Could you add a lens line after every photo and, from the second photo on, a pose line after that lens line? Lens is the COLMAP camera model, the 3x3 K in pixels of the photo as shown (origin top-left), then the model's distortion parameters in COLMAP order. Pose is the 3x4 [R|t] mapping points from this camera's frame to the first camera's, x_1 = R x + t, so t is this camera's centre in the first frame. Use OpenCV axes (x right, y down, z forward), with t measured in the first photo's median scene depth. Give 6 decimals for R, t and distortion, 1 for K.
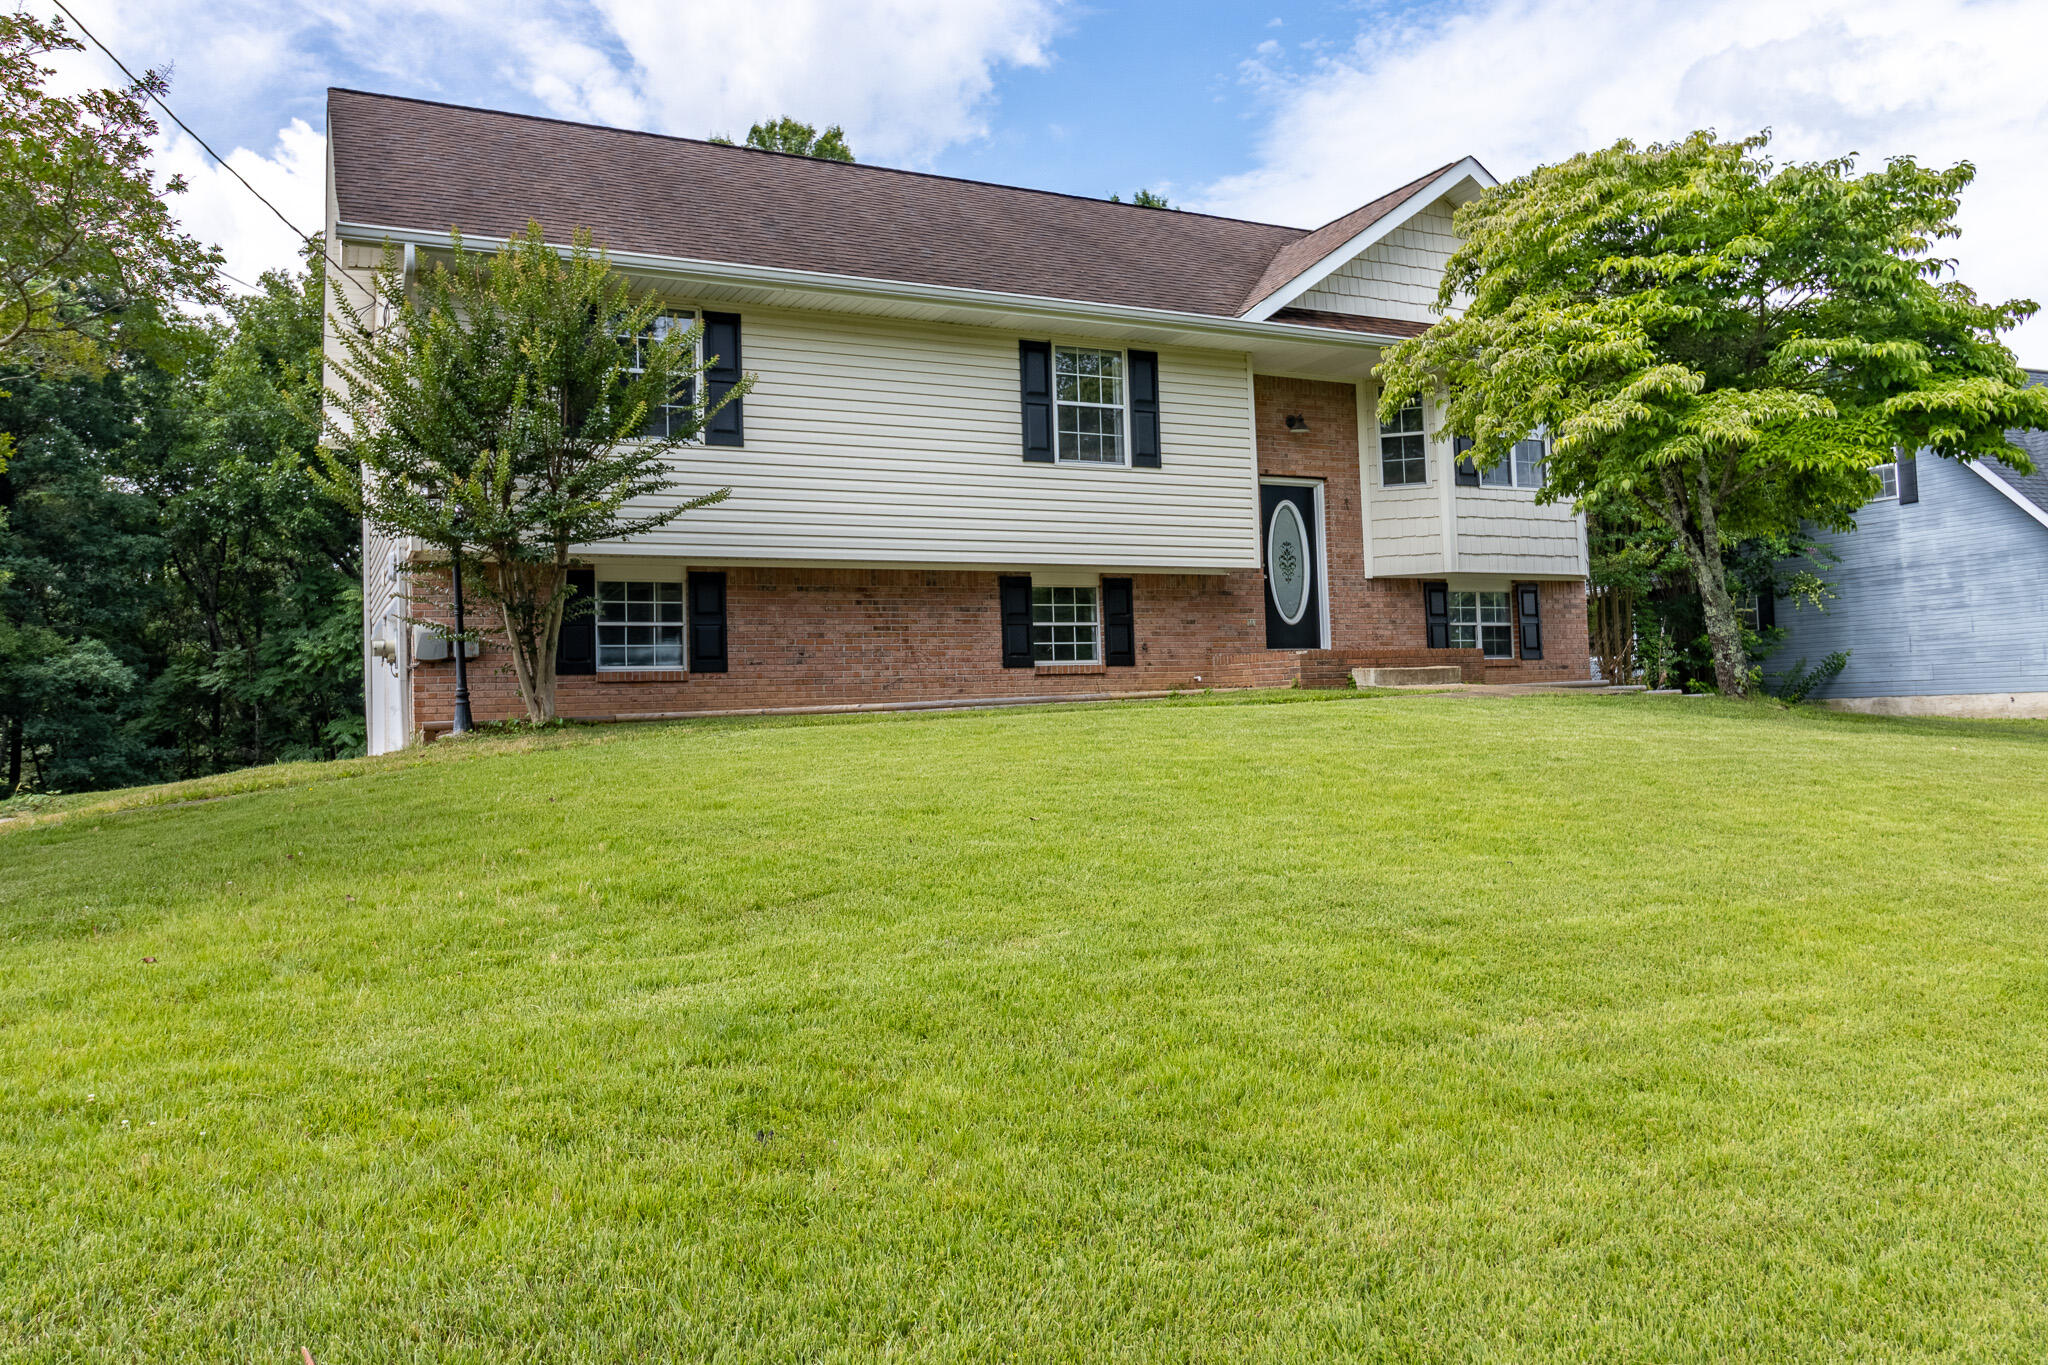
lens RADIAL K [[1467.8, 0, 1024.0], [0, 1467.8, 682.5], [0, 0, 1]] dist [0.003218, -0.001049]
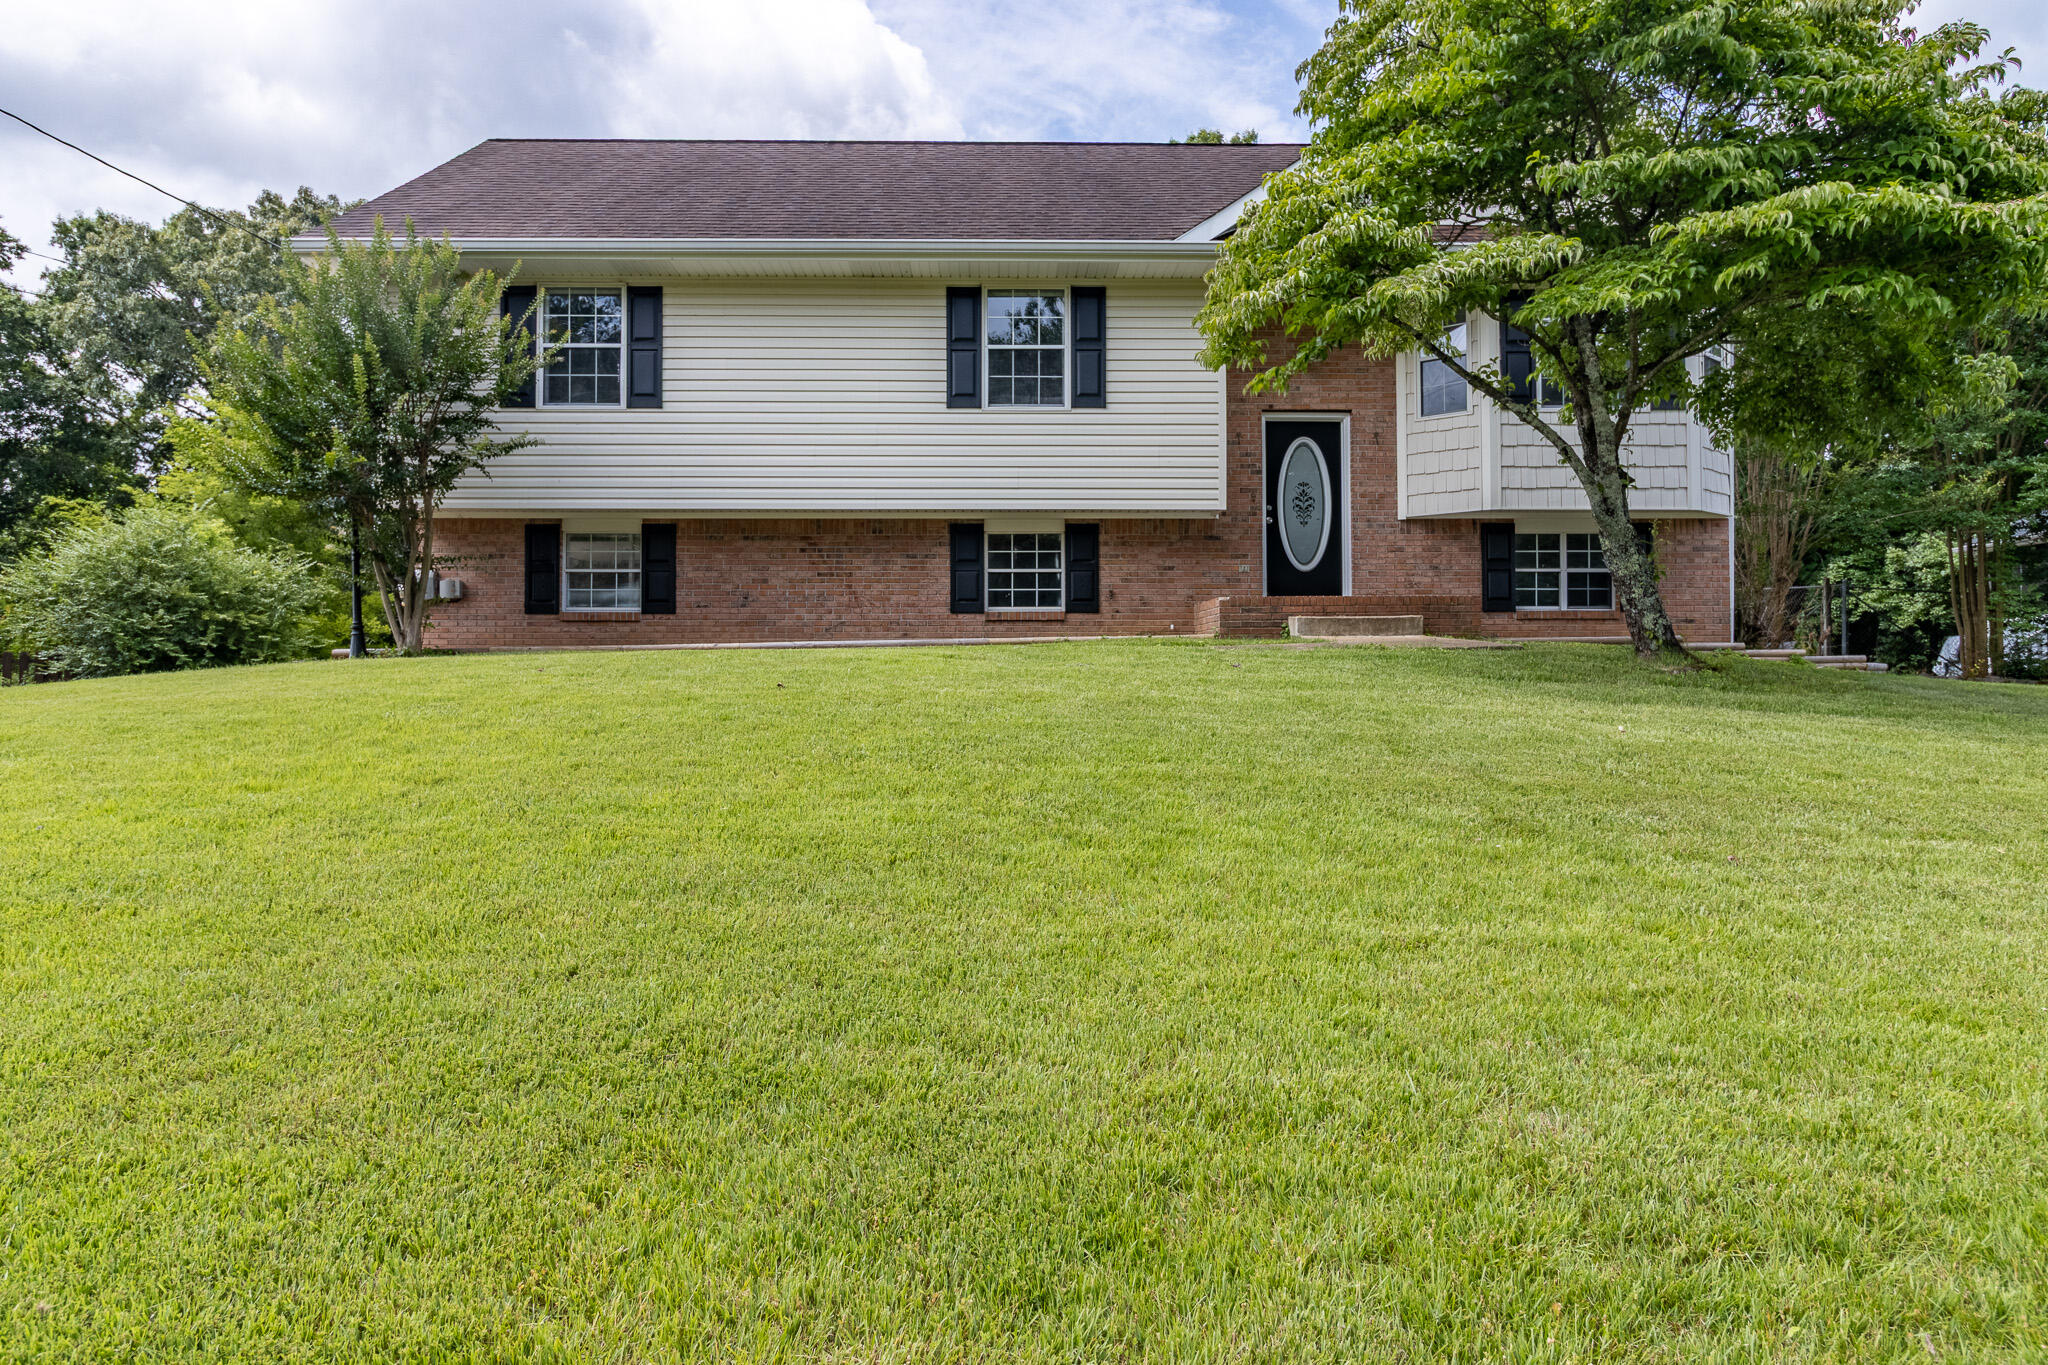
lens RADIAL K [[1292.9, 0, 1024.0], [0, 1292.9, 682.5], [0, 0, 1]] dist [-0.002469, 0.000776]
pose [[0.905741, 0.036357, -0.422270, 0.412386], [-0.016658, 0.998598, 0.050247, -0.007920], [0.423505, -0.038476, 0.905076, 0.203527]]
